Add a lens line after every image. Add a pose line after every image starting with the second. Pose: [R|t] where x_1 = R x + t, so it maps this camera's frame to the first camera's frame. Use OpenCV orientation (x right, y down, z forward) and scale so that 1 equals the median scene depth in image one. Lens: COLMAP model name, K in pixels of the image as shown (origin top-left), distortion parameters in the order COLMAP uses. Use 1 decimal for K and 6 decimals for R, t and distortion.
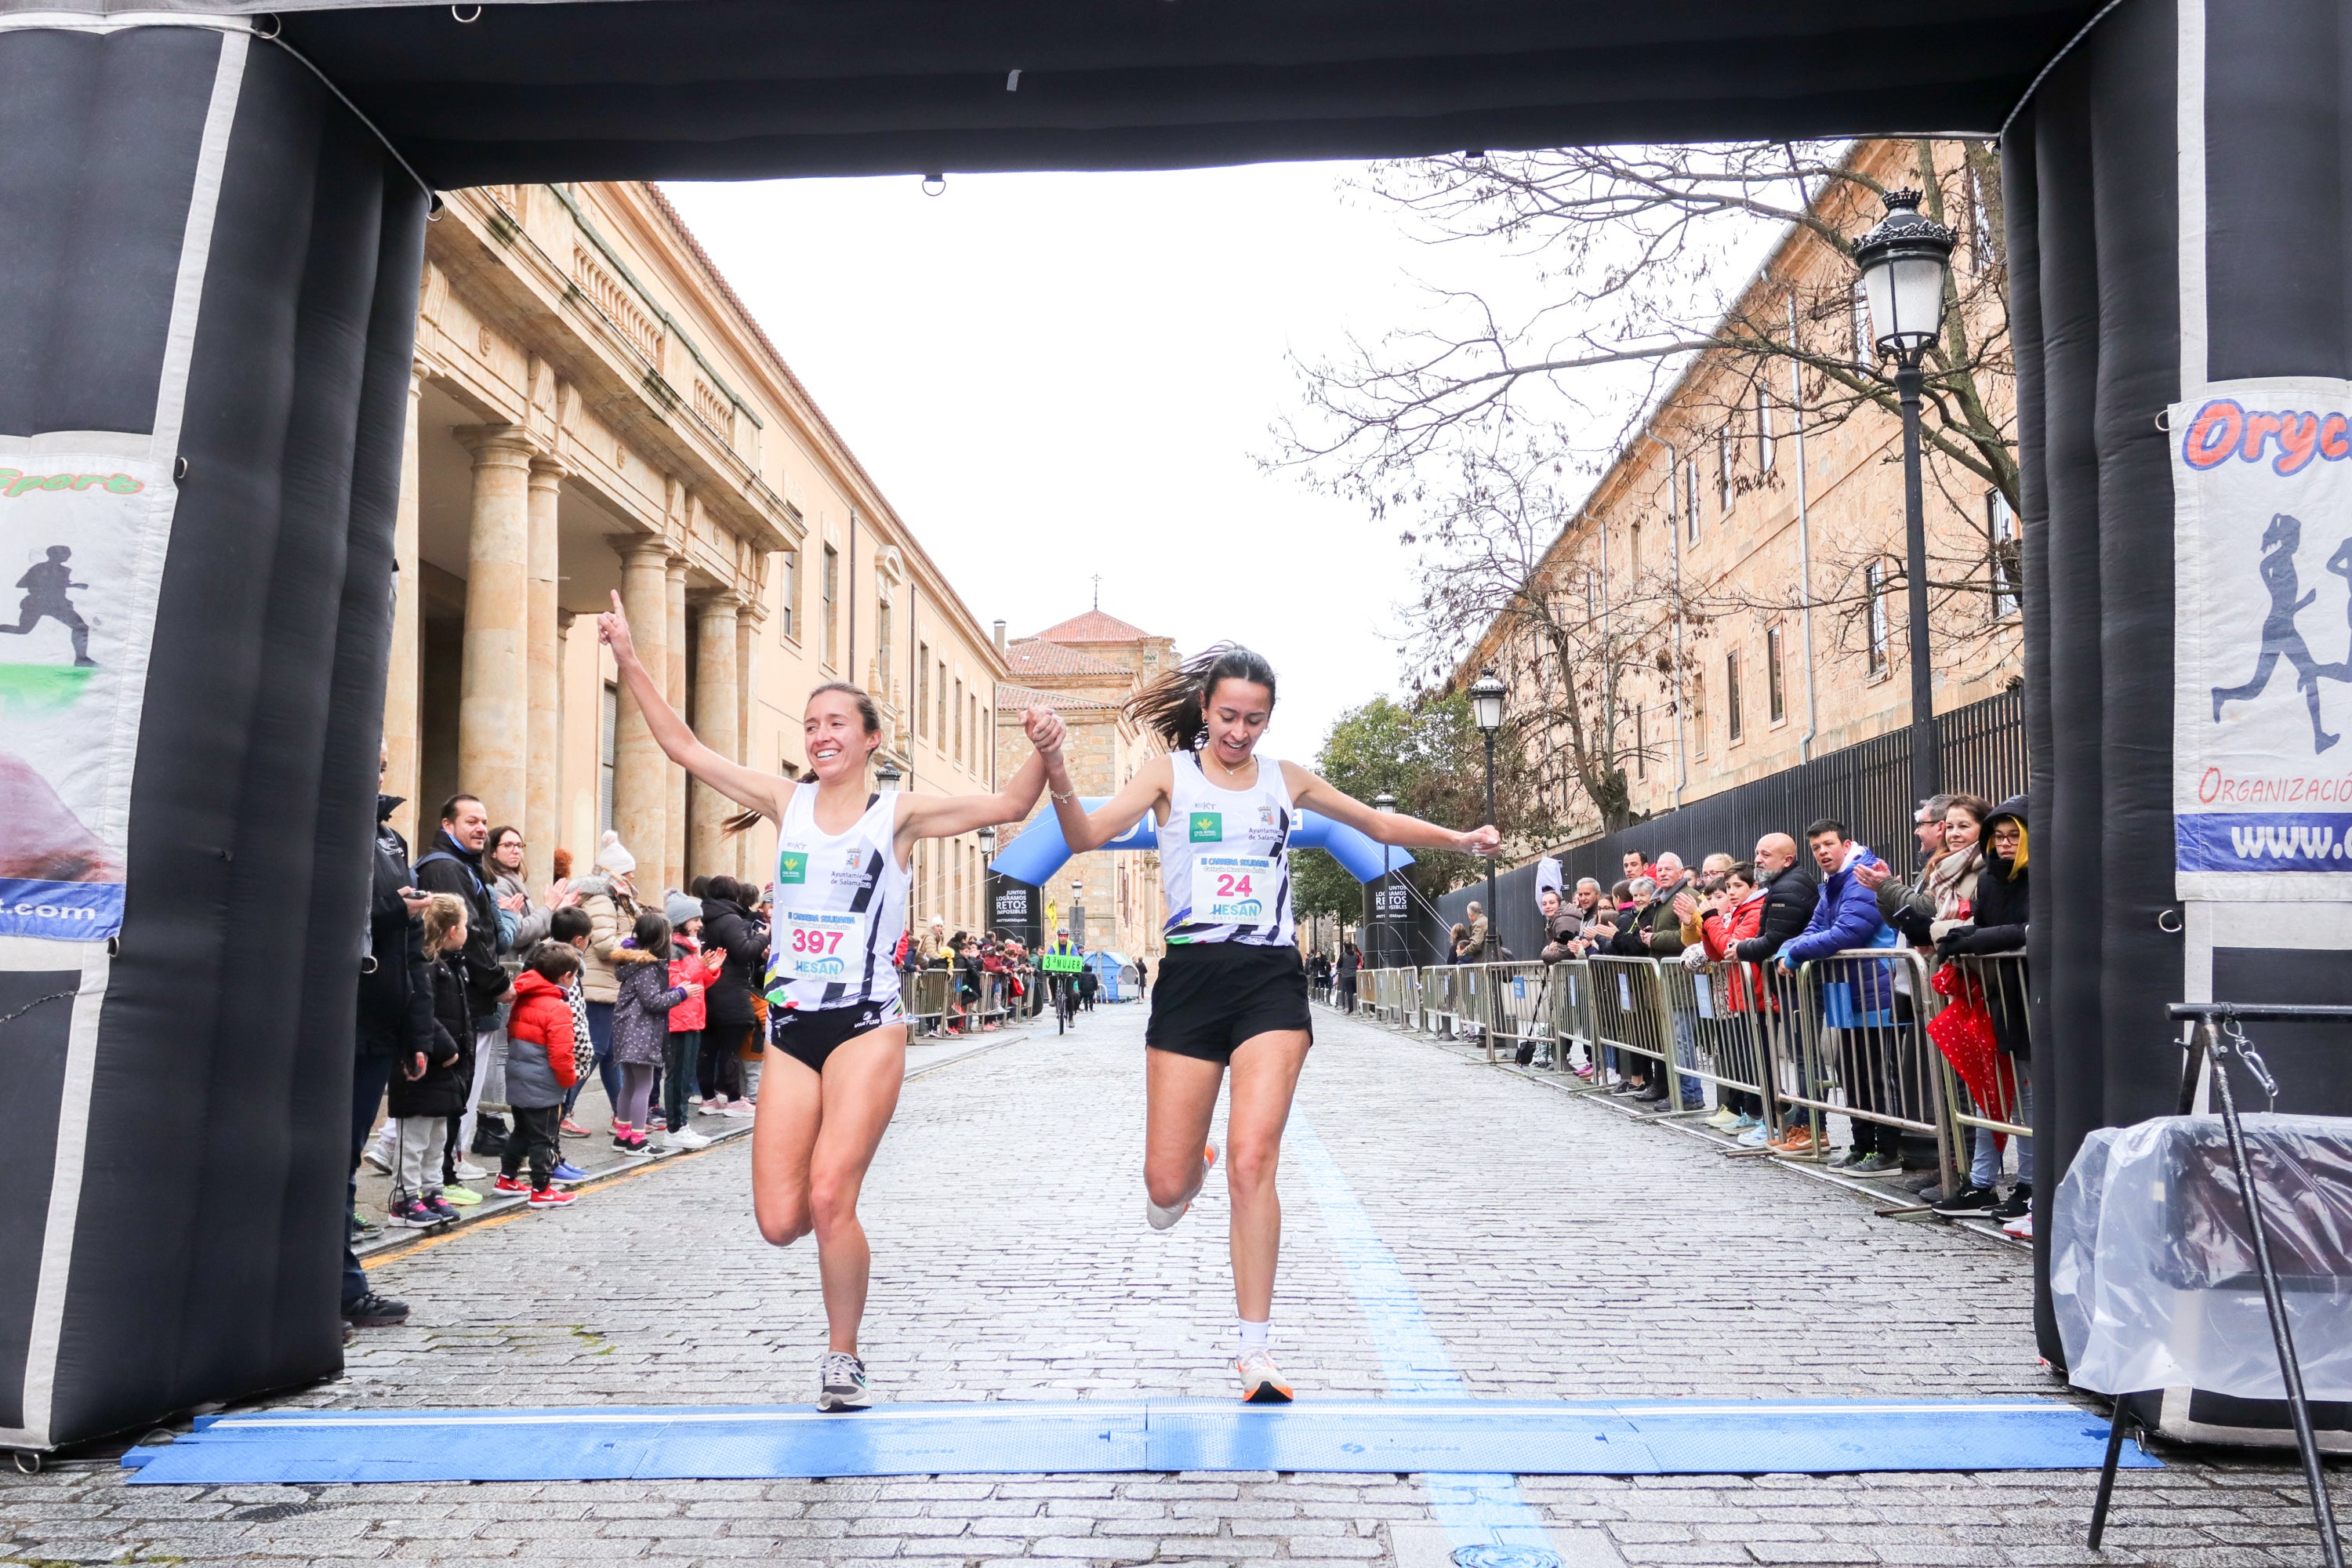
lens RADIAL K [[2002.5, 0, 1185.2], [0, 2002.5, 809.6], [0, 0, 1]] dist [-0.088996, 0.009958]
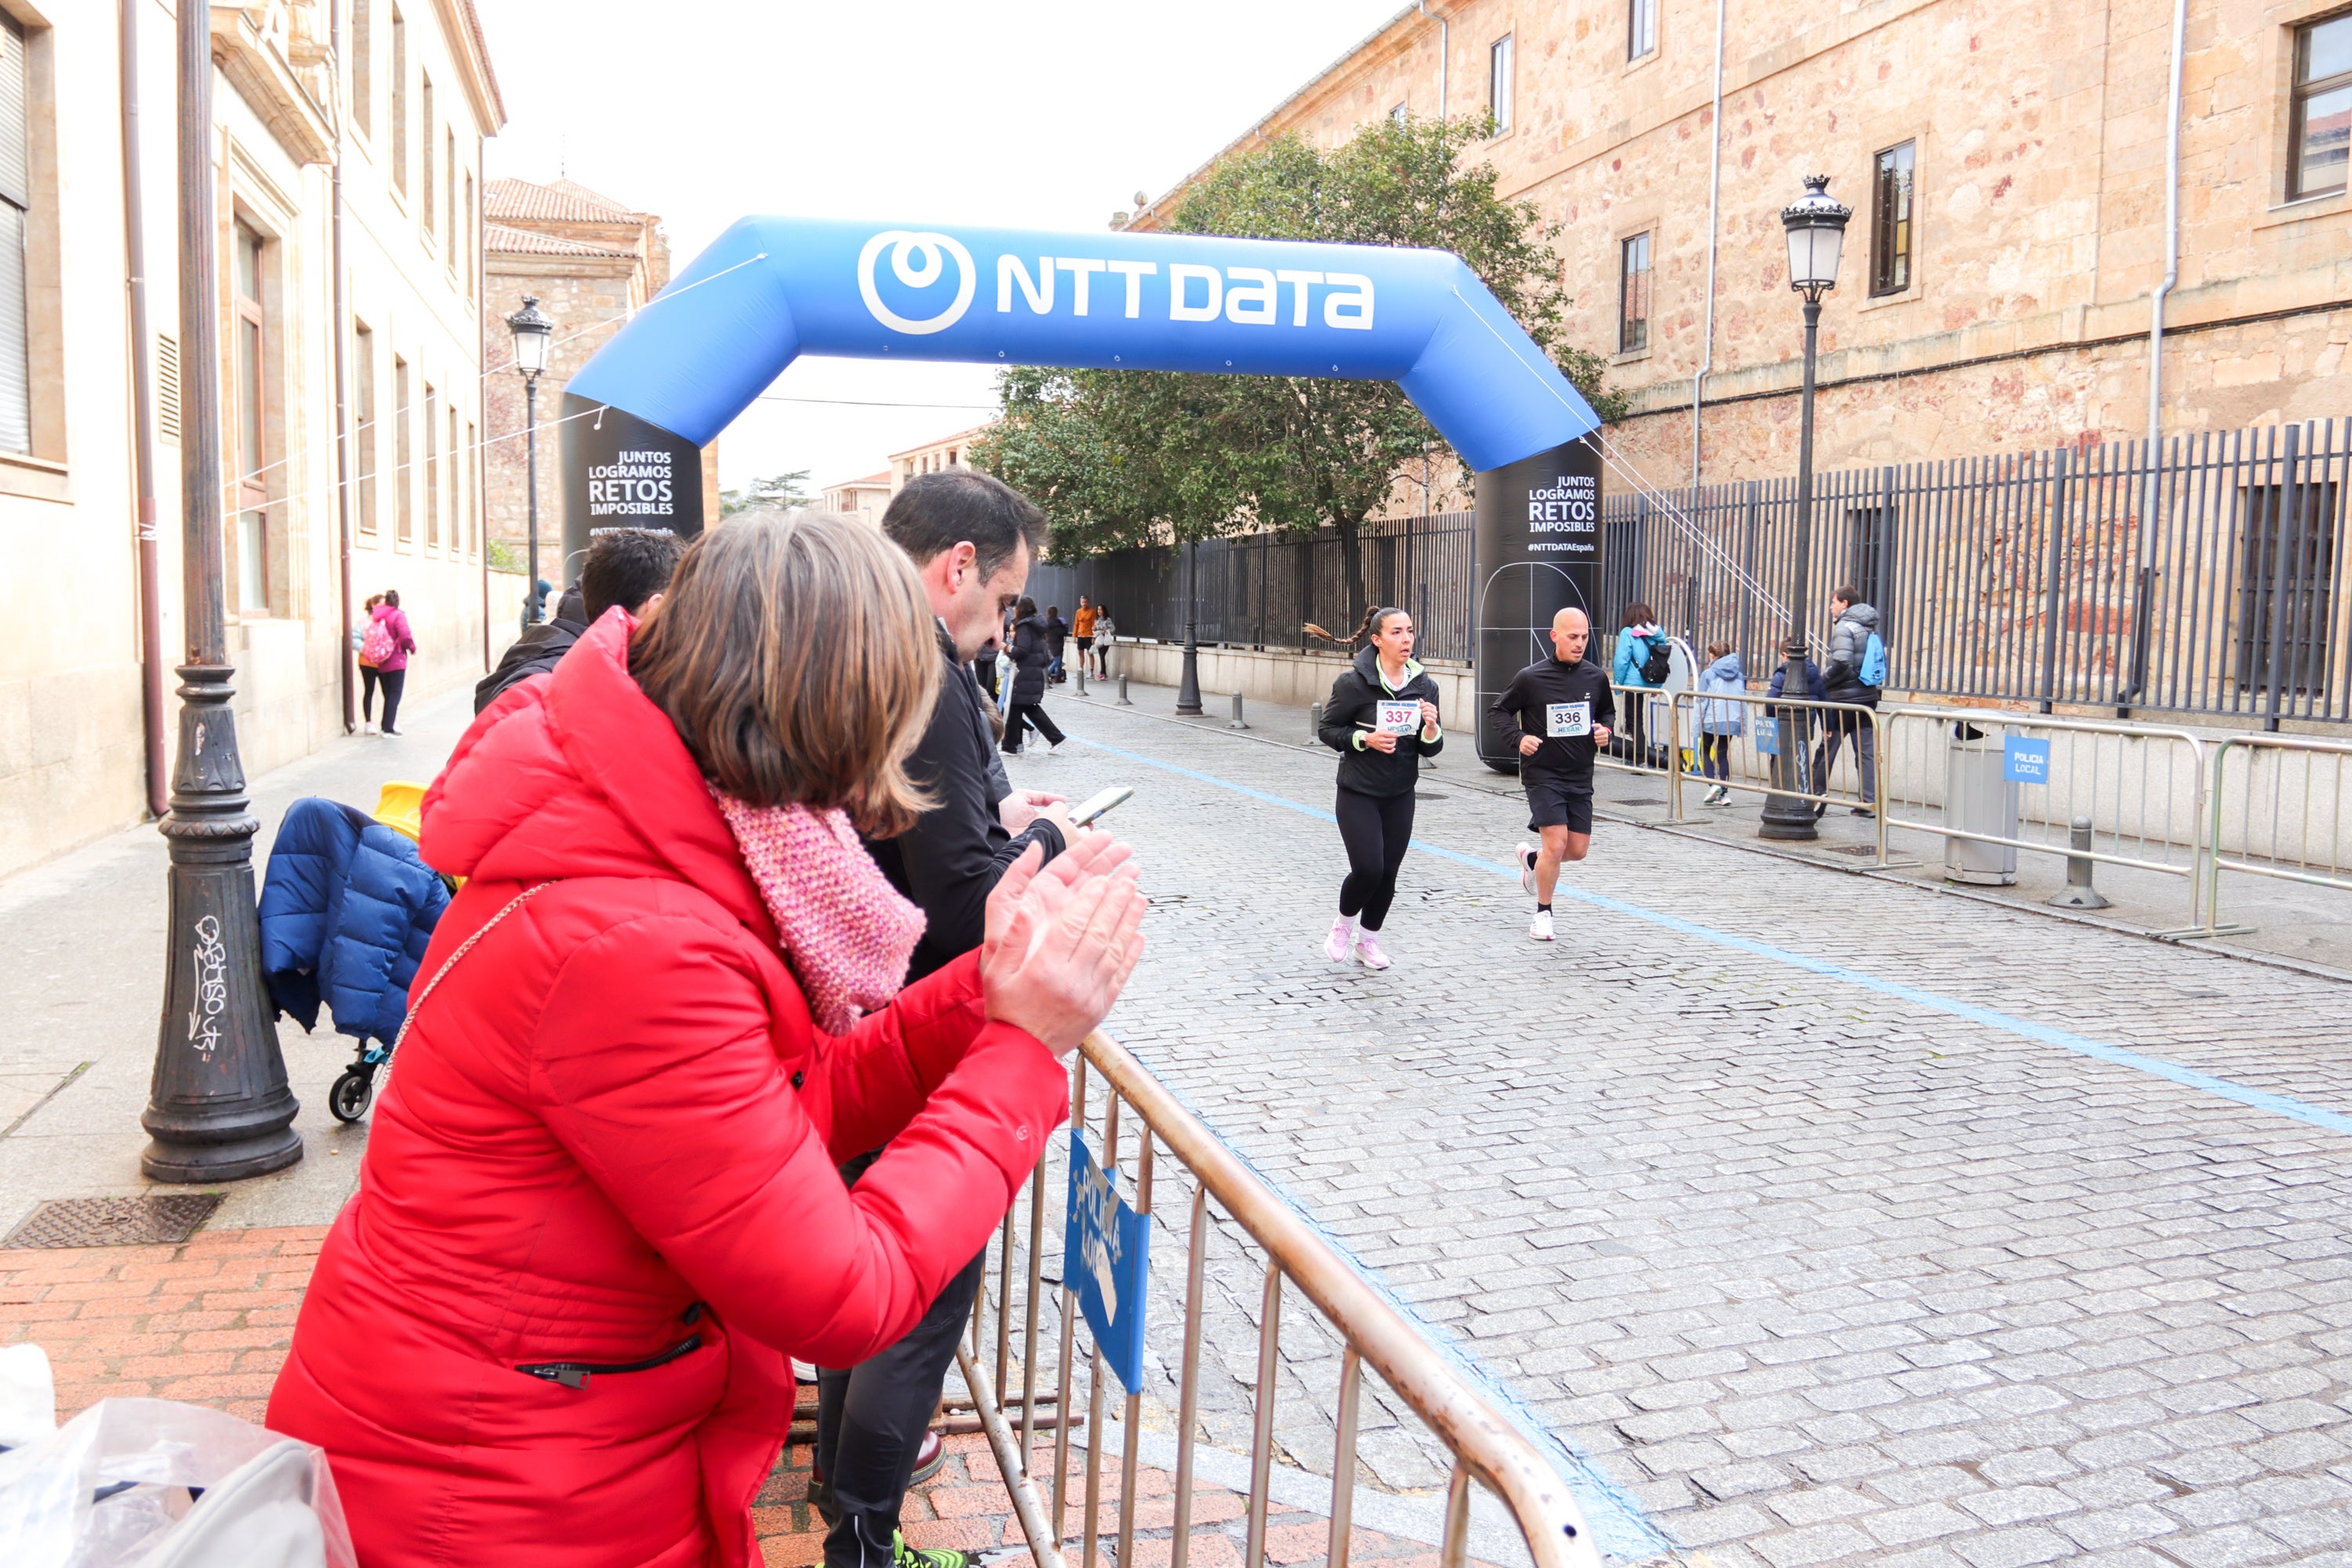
lens RADIAL K [[1834.8, 0, 1163.3], [0, 1834.8, 787.0], [0, 0, 1]] dist [-0.096093, 0.063324]
pose [[0.957768, -0.009434, 0.287389, -0.317761], [-0.042361, 0.983927, 0.173474, 0.138875], [-0.284406, -0.178322, 0.941974, 2.284745]]
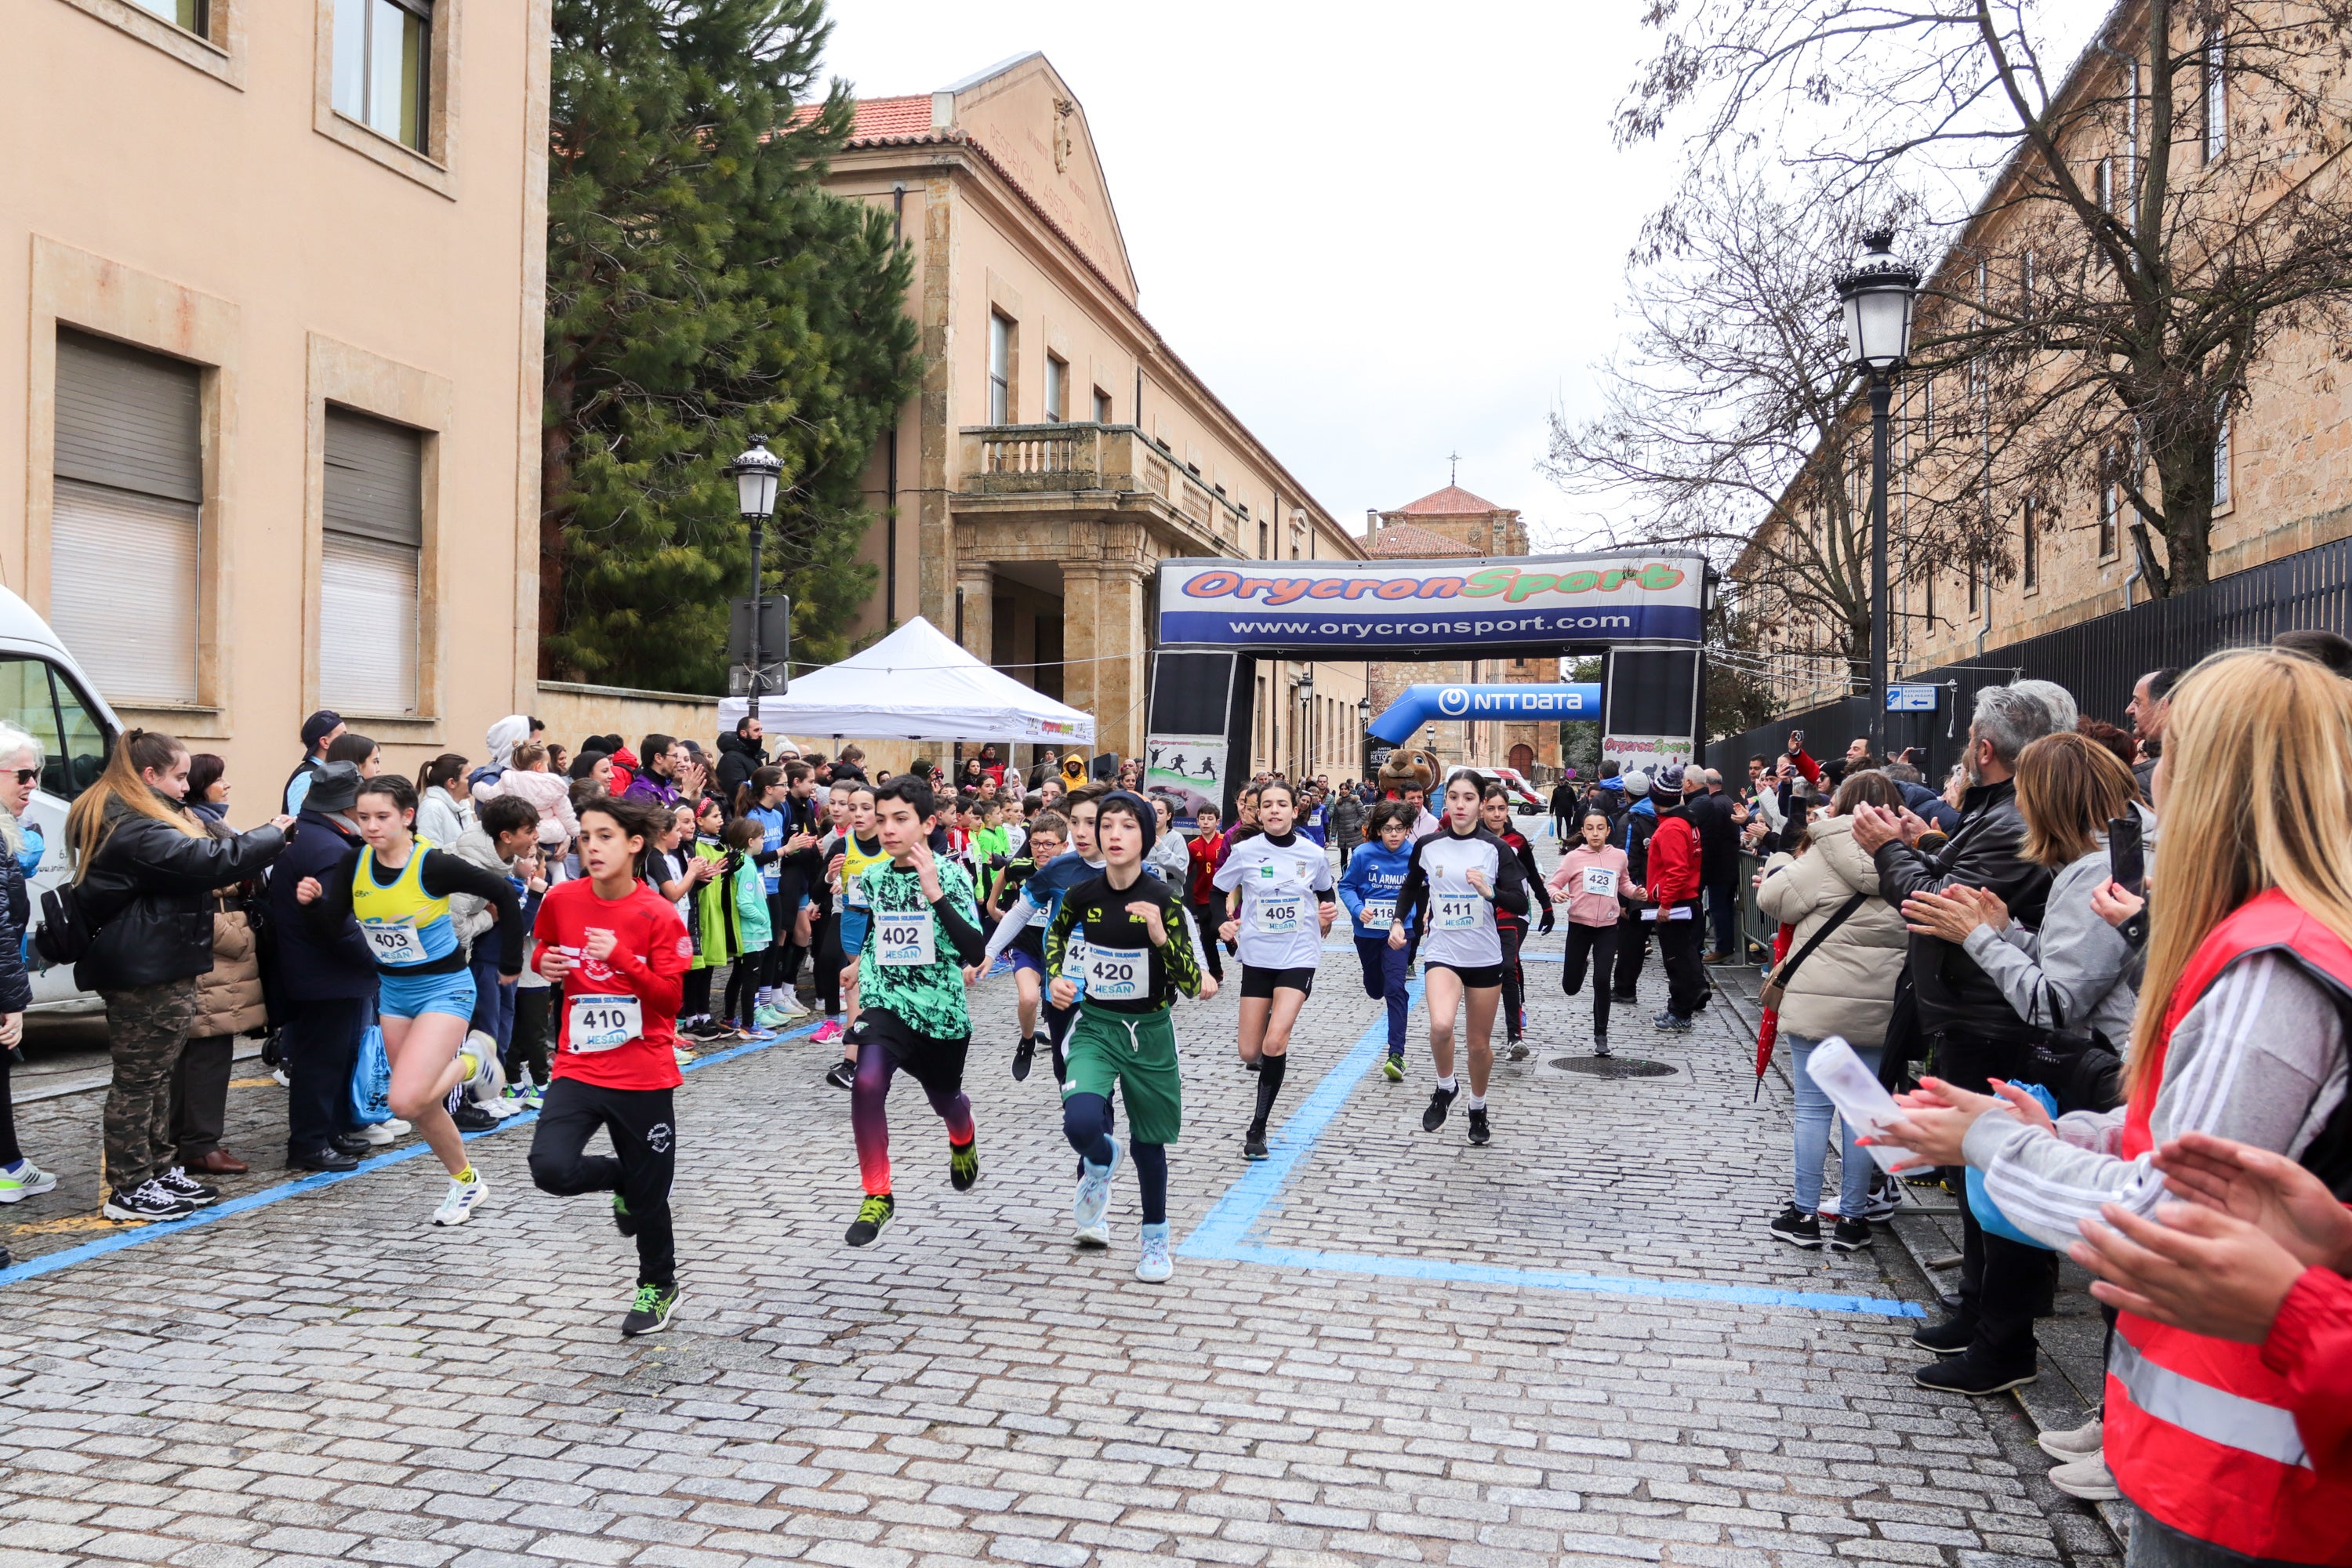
lens RADIAL K [[1834.8, 0, 1163.3], [0, 1834.8, 787.0], [0, 0, 1]] dist [-0.096093, 0.063324]
pose [[0.979326, 0.016215, -0.201638, 0.103802], [0.000384, 0.996631, 0.082010, -0.148602], [0.202288, -0.080392, 0.976021, -1.269073]]
